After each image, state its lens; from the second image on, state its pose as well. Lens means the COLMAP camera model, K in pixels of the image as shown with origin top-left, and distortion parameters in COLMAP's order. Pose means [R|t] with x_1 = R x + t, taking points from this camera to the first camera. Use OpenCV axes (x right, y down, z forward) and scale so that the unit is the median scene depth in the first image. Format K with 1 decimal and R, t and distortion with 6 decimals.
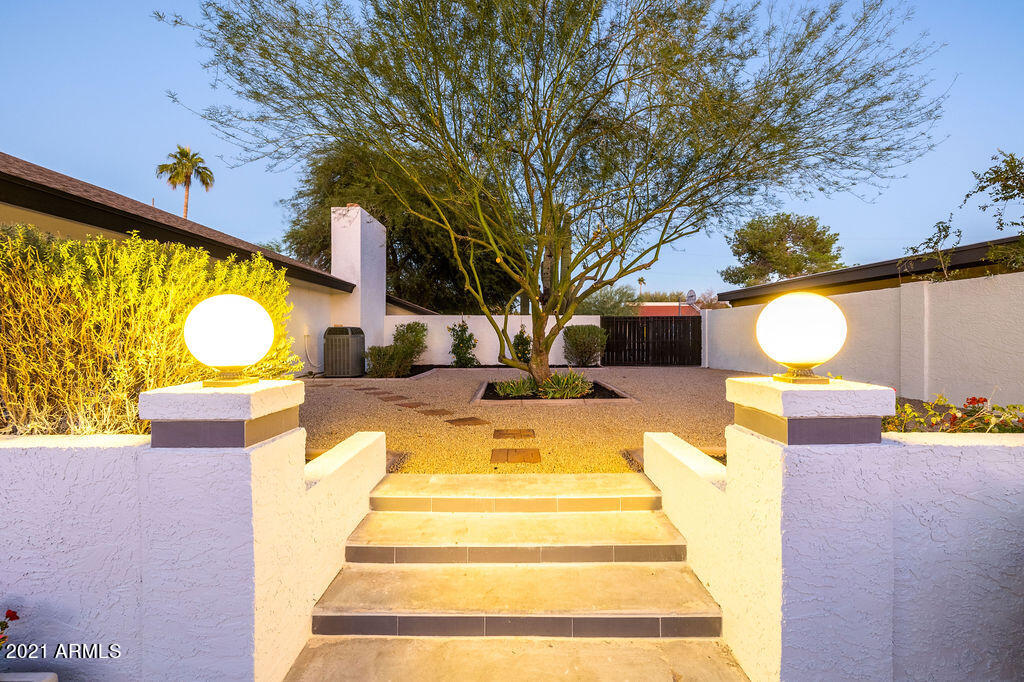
lens RADIAL K [[442.4, 0, 512.0], [0, 442.4, 341.0], [0, 0, 1]] dist [-0.000188, 0.000003]
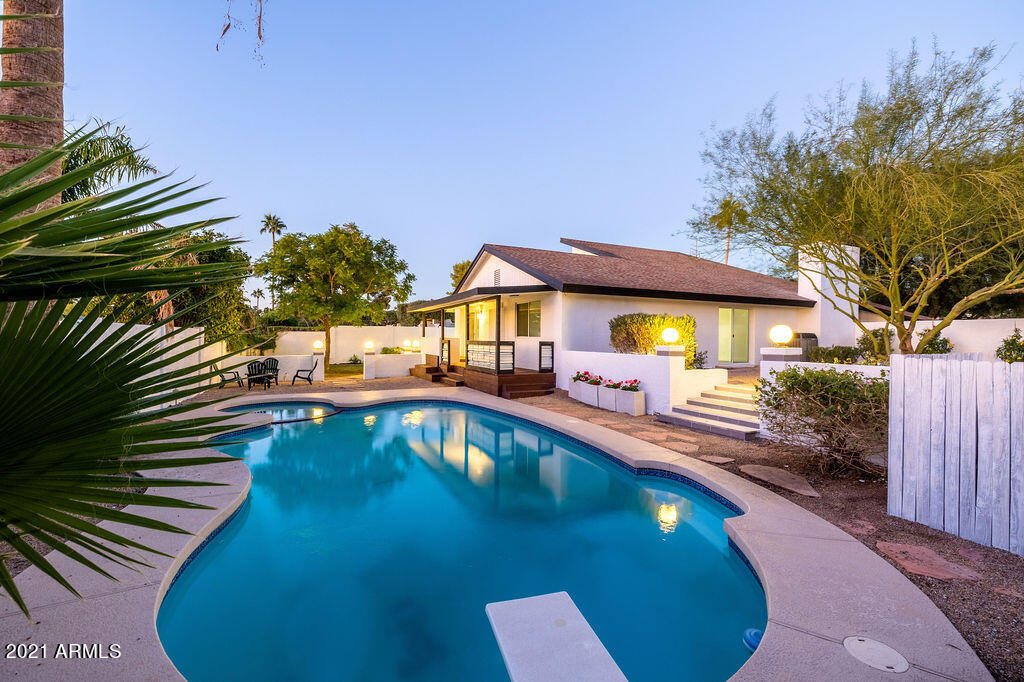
lens RADIAL K [[442.4, 0, 512.0], [0, 442.4, 341.0], [0, 0, 1]] dist [-0.000188, 0.000003]
pose [[0.437562, 0.009853, -0.899134, 0.469489], [-0.020384, 0.999792, 0.001037, 0.010819], [0.898957, 0.017874, 0.437672, -0.425883]]
